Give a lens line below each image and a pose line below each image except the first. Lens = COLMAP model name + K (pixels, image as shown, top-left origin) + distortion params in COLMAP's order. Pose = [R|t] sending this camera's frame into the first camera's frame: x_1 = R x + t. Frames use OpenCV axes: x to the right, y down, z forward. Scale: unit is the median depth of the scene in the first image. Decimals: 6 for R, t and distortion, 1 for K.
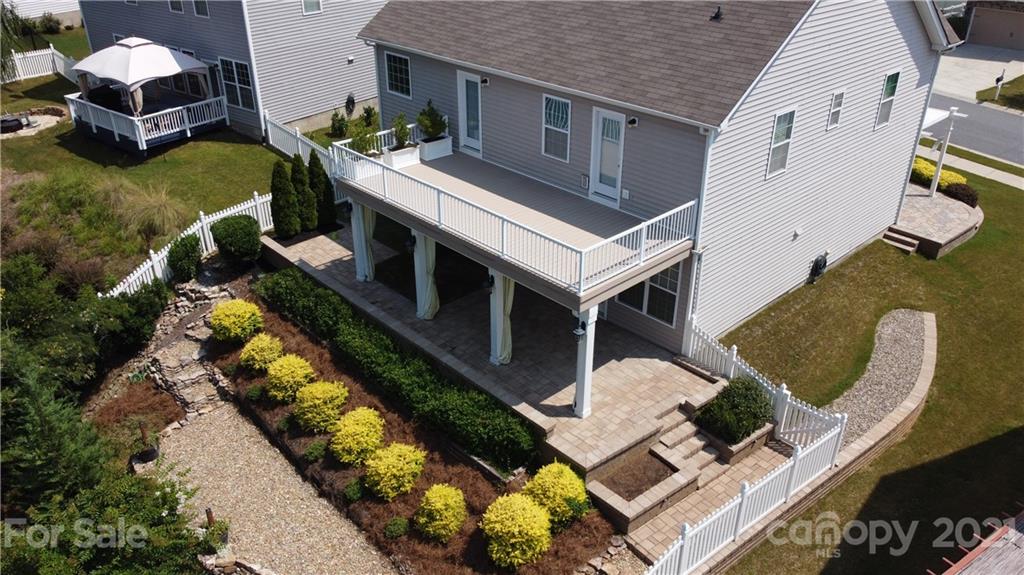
lens RADIAL K [[775.3, 0, 512.0], [0, 775.3, 287.5], [0, 0, 1]] dist [-0.006859, -0.006060]
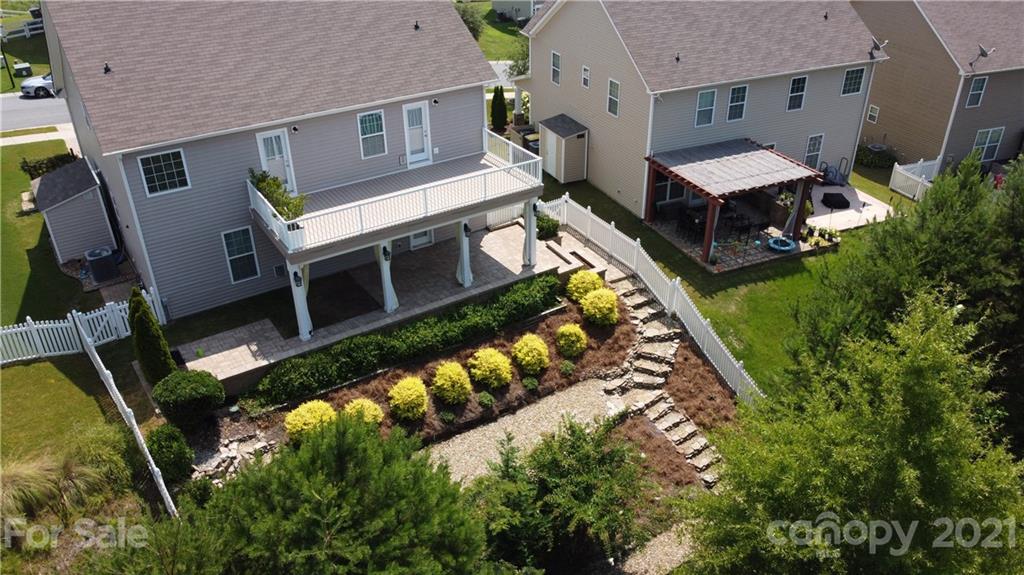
lens RADIAL K [[775.3, 0, 512.0], [0, 775.3, 287.5], [0, 0, 1]] dist [-0.006859, -0.006060]
pose [[0.163070, -0.498483, 0.851424, -1.206298], [0.480690, 0.793764, 0.372660, -0.387013], [-0.861594, 0.348502, 0.369055, 0.393095]]
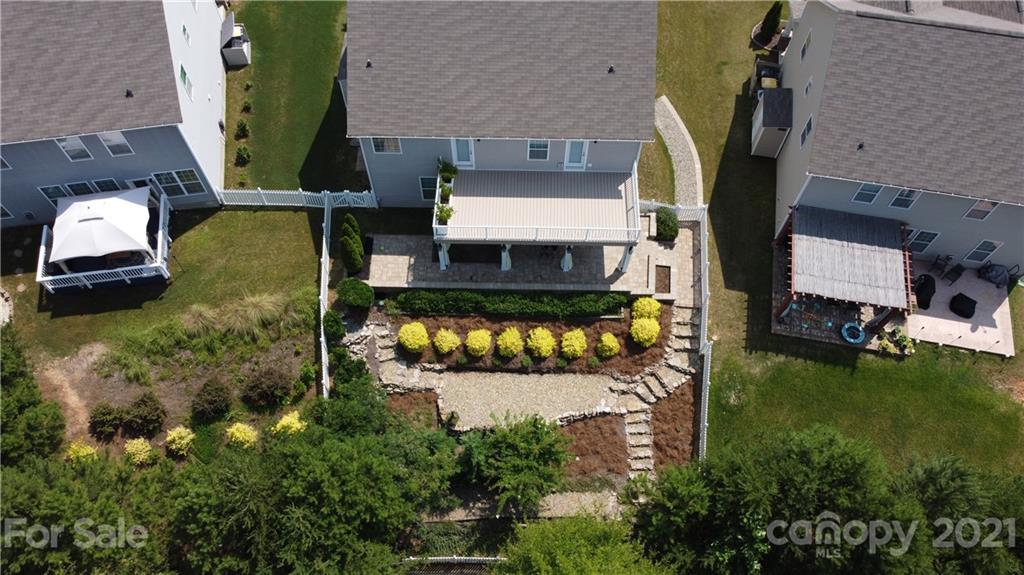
lens RADIAL K [[775.3, 0, 512.0], [0, 775.3, 287.5], [0, 0, 1]] dist [-0.006859, -0.006060]
pose [[0.691828, -0.630122, 0.352591, -0.820458], [0.336731, 0.713511, 0.614422, -1.104177], [-0.638738, -0.306346, 0.705808, -0.308240]]
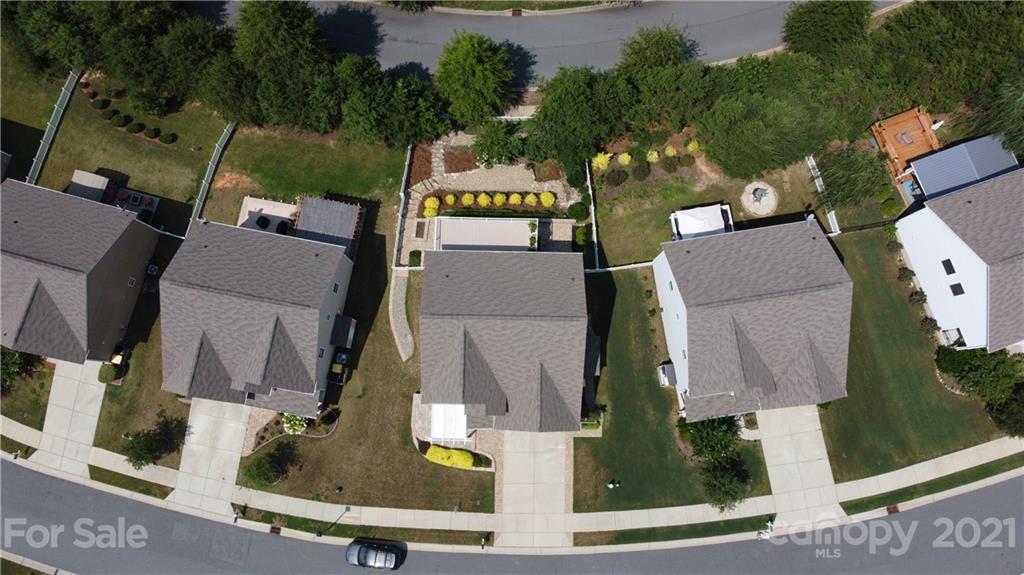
lens RADIAL K [[775.3, 0, 512.0], [0, 775.3, 287.5], [0, 0, 1]] dist [-0.006859, -0.006060]
pose [[-0.695243, 0.709476, -0.115242, 0.462688], [-0.359316, -0.204196, 0.910602, -3.427122], [0.622519, 0.674498, 0.396892, -0.194920]]
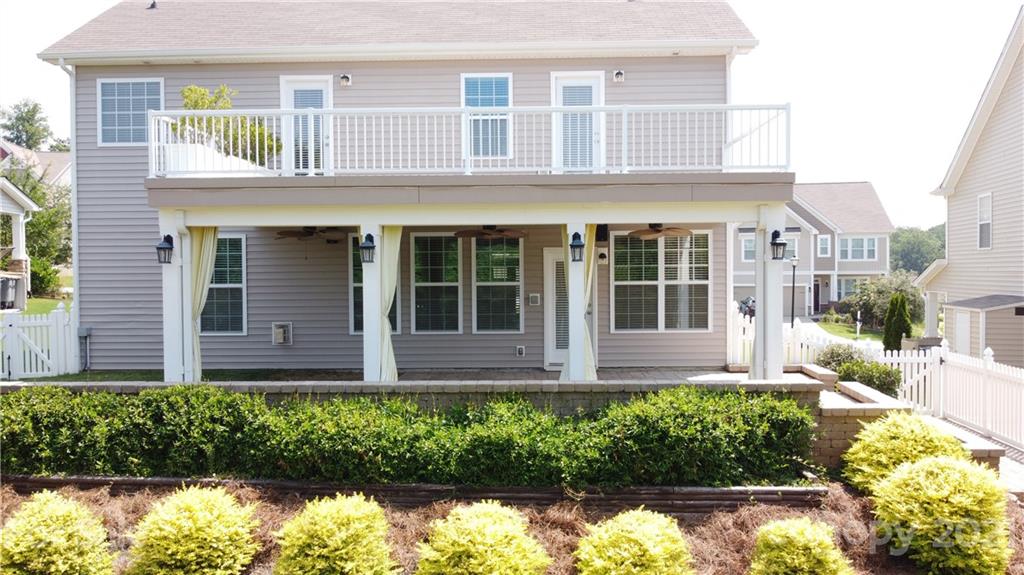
lens RADIAL K [[775.3, 0, 512.0], [0, 775.3, 287.5], [0, 0, 1]] dist [-0.006859, -0.006060]
pose [[0.705638, -0.017571, 0.708355, -0.461516], [0.344844, 0.881831, -0.321648, 0.188583], [-0.618998, 0.471239, 0.628312, 0.608552]]
